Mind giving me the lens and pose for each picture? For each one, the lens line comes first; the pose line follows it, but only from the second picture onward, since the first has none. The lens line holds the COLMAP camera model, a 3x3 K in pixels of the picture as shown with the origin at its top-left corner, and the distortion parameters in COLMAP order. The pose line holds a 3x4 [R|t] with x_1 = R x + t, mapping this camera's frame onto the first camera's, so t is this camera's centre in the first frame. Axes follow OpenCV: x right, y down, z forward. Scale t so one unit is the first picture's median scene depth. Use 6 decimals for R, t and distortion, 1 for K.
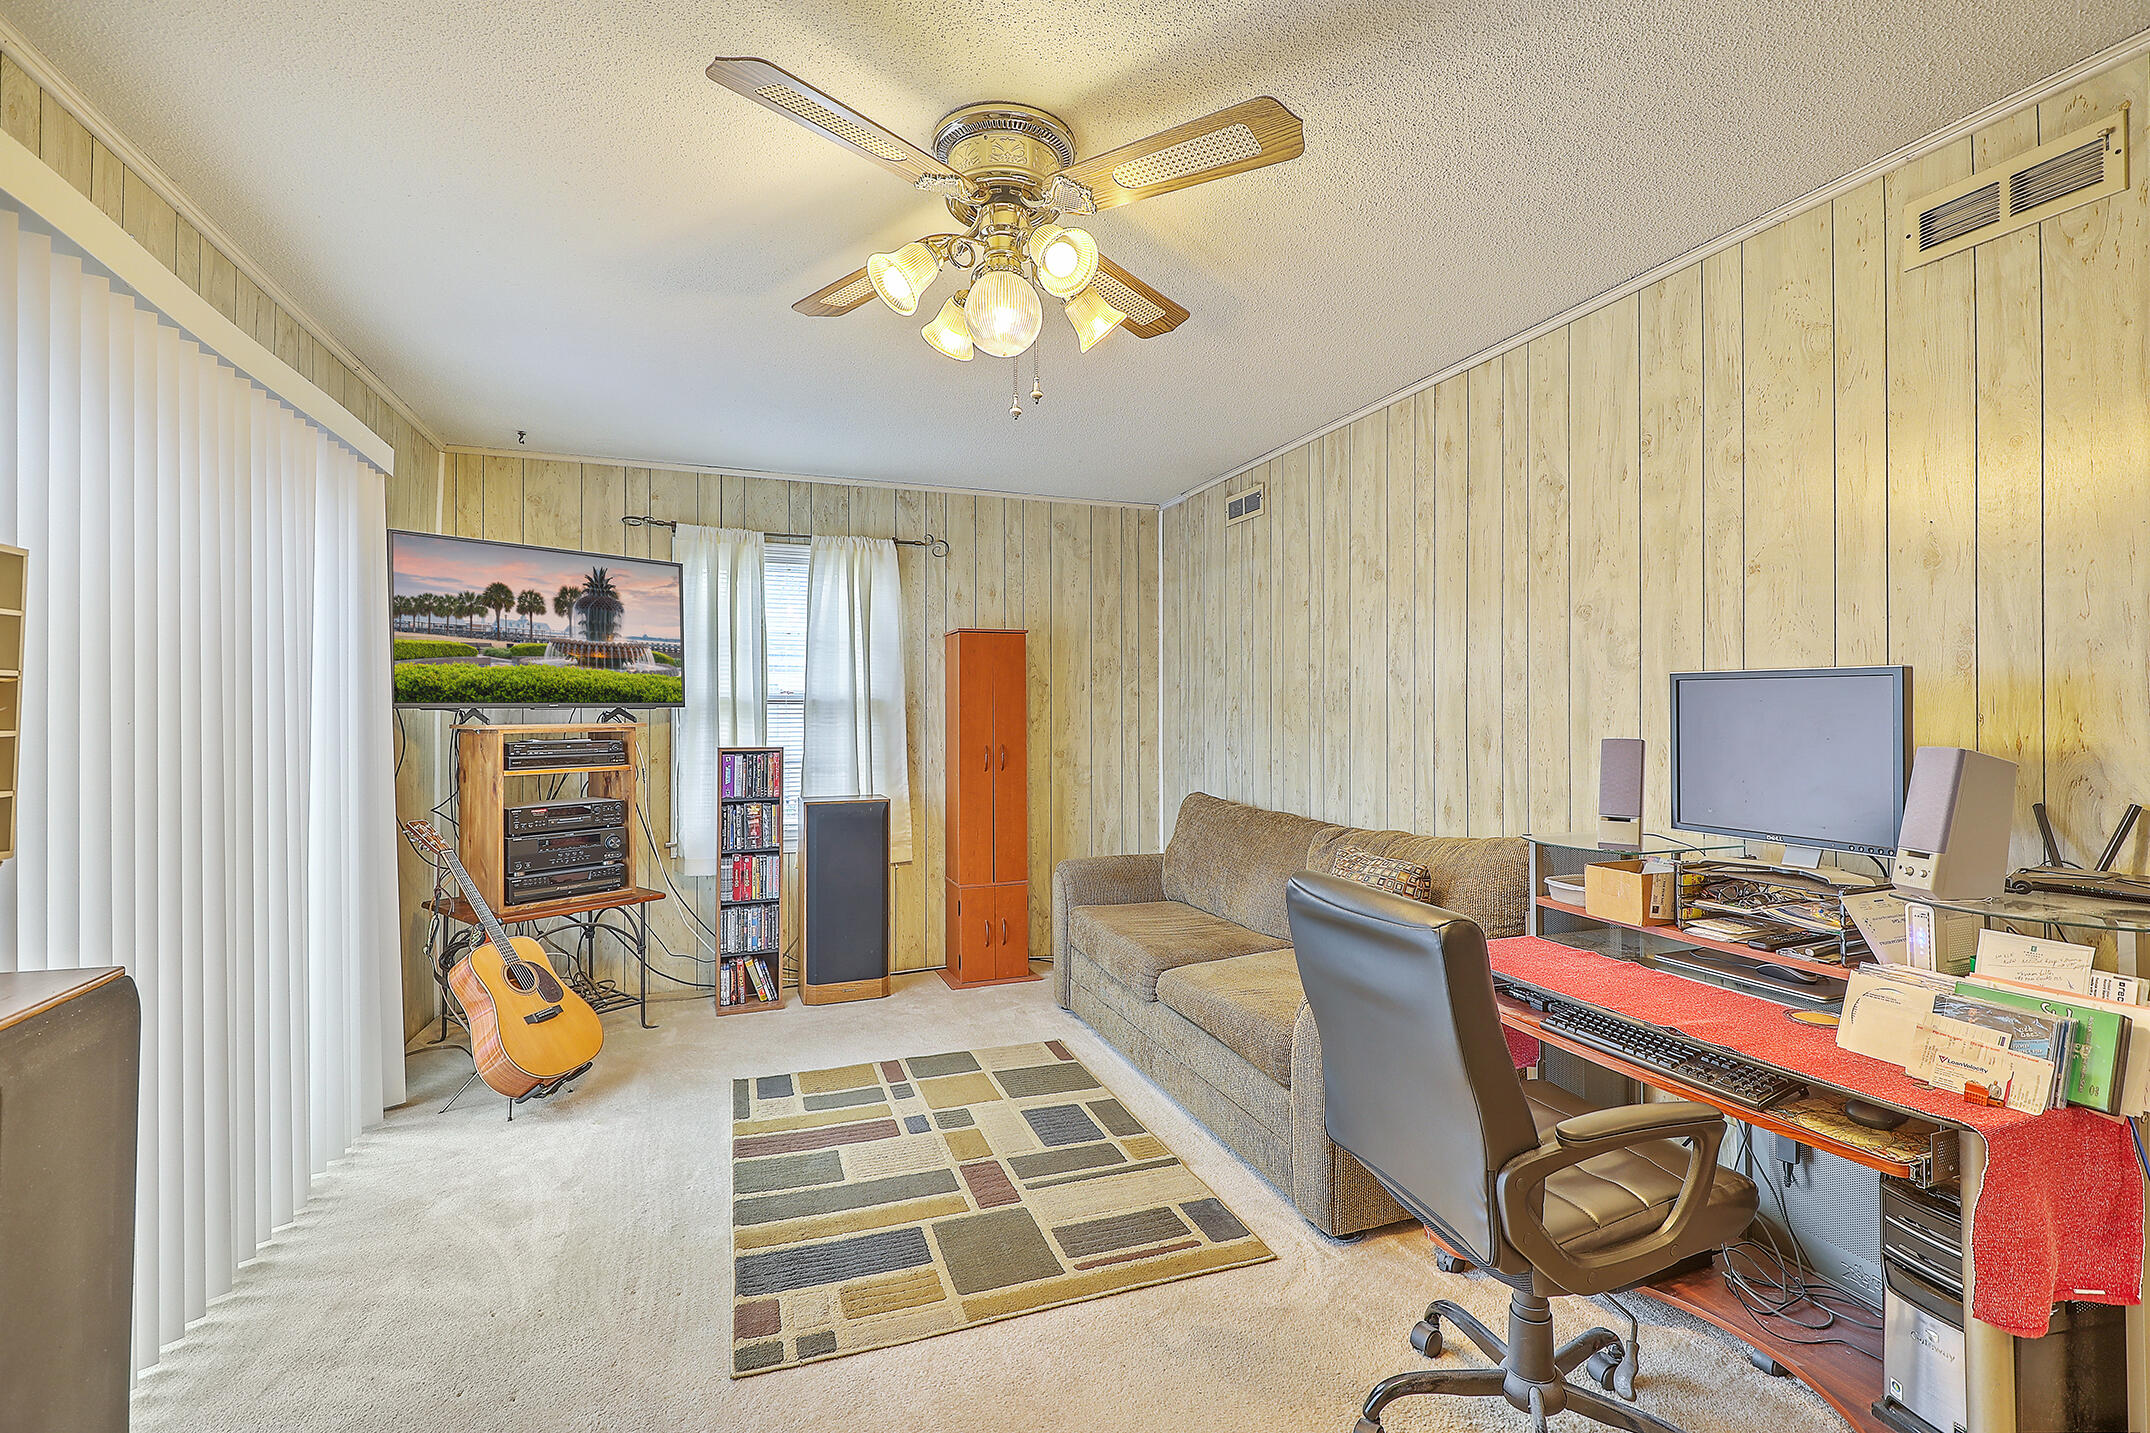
lens RADIAL K [[963.7, 0, 1088.6], [0, 963.7, 705.8], [0, 0, 1]] dist [0.000300, 0.000080]
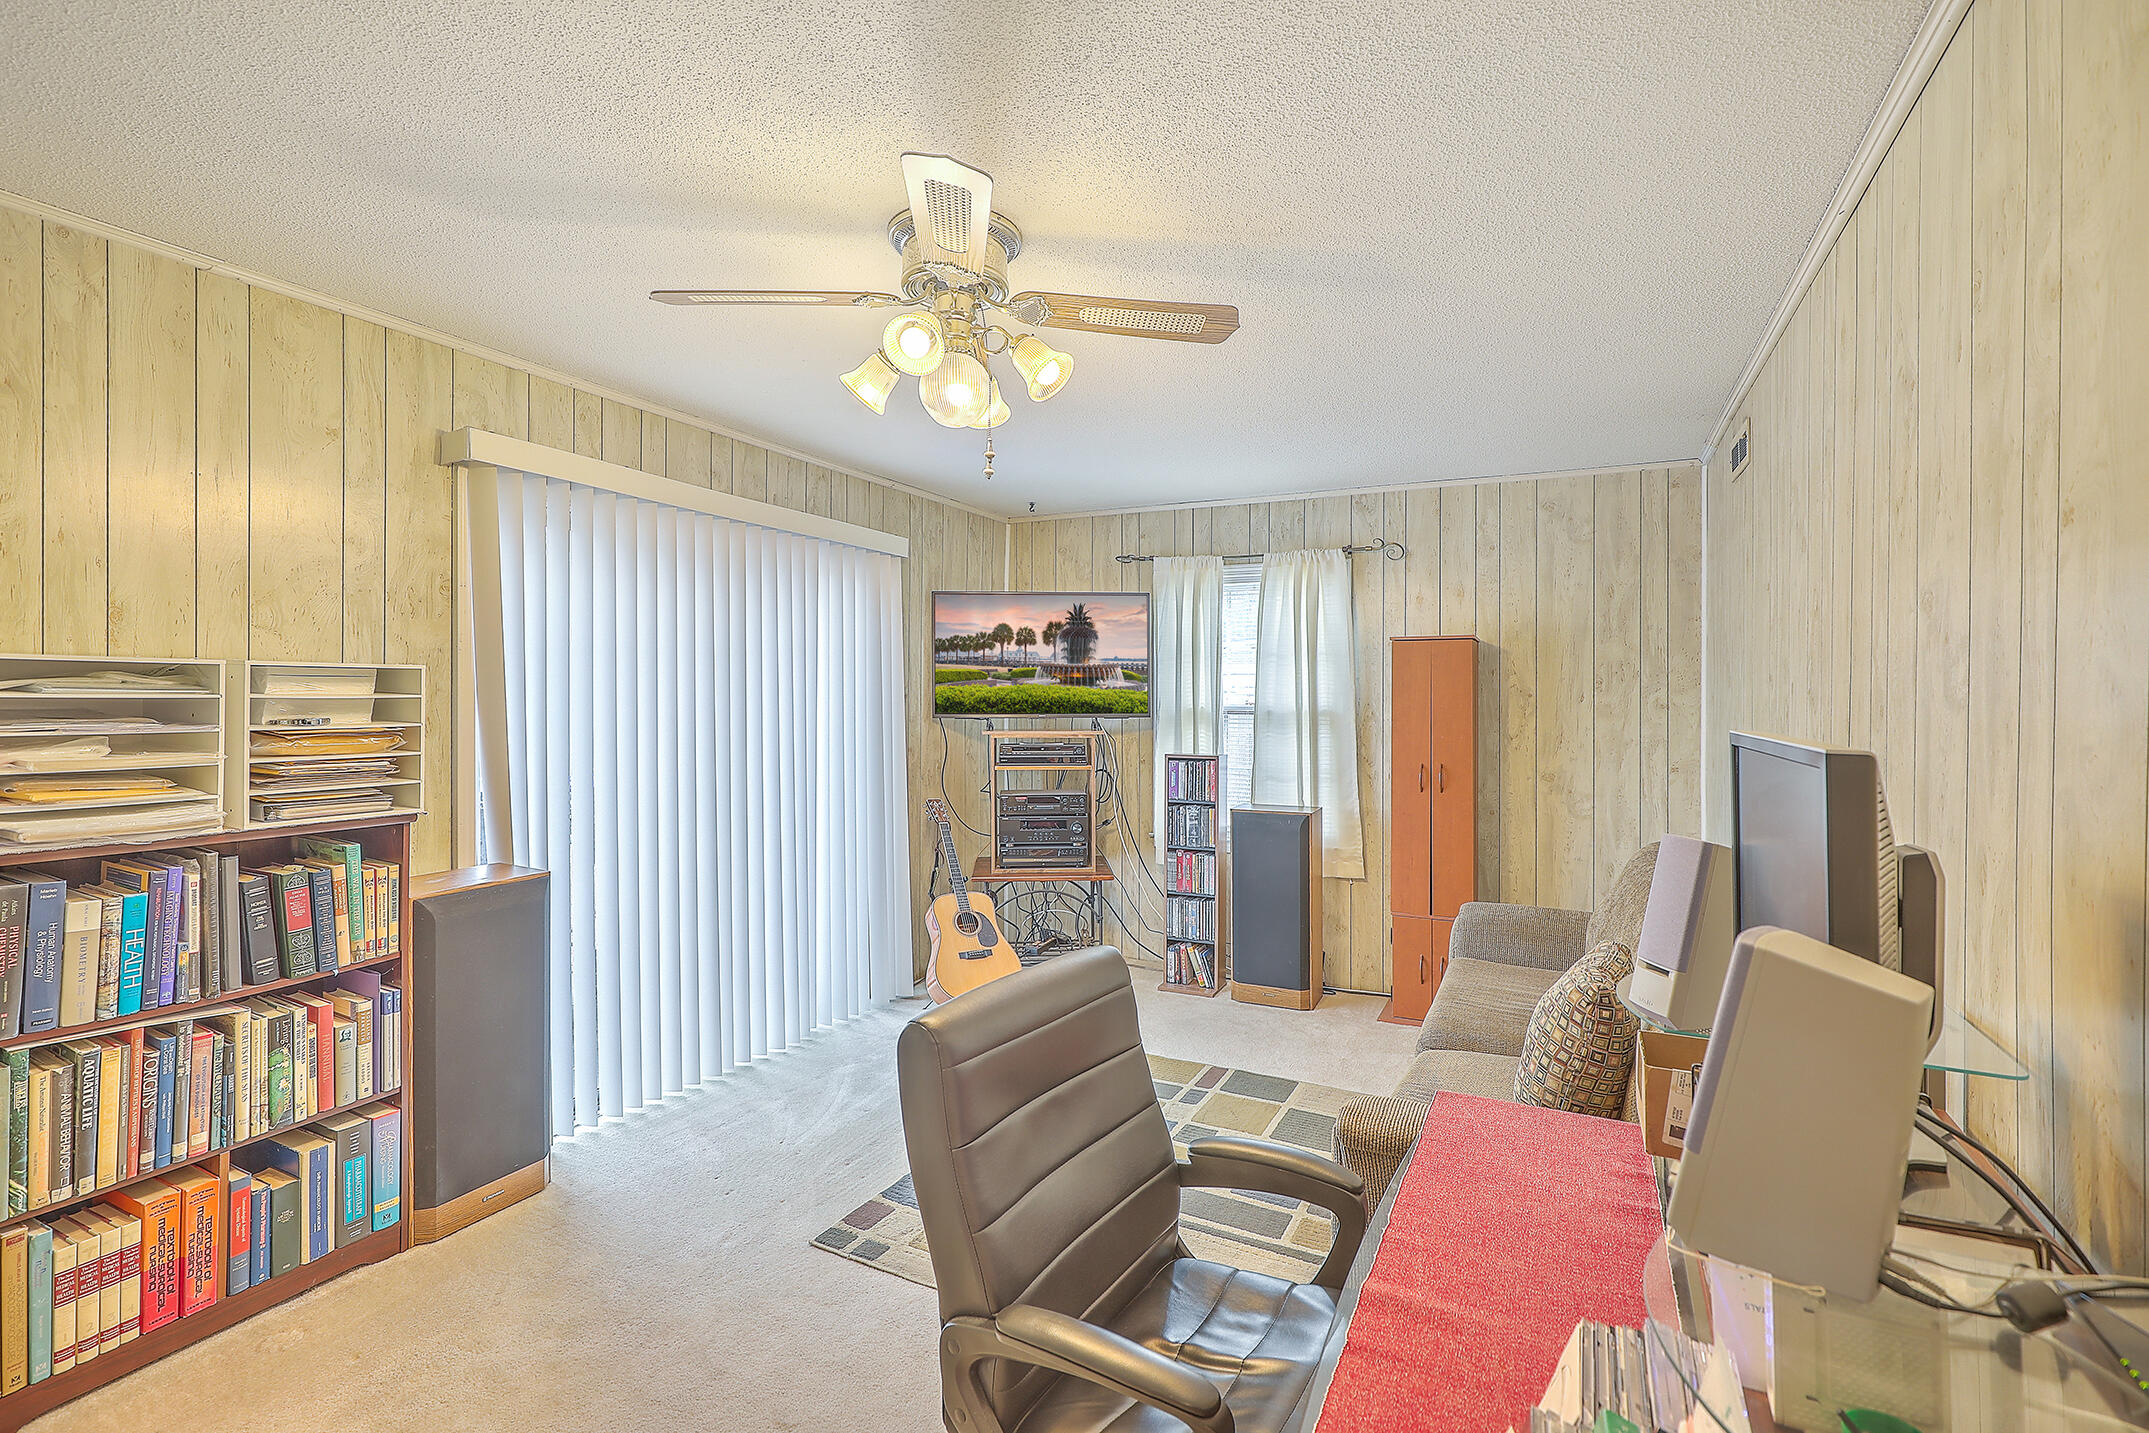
lens RADIAL K [[963.3, 0, 1106.3], [0, 963.3, 701.2], [0, 0, 1]] dist [0.000300, 0.000080]
pose [[0.686677, 0.007996, -0.726919, 0.386738], [-0.001993, 0.999956, 0.009117, -0.028641], [0.726960, -0.004812, 0.686663, 0.171596]]
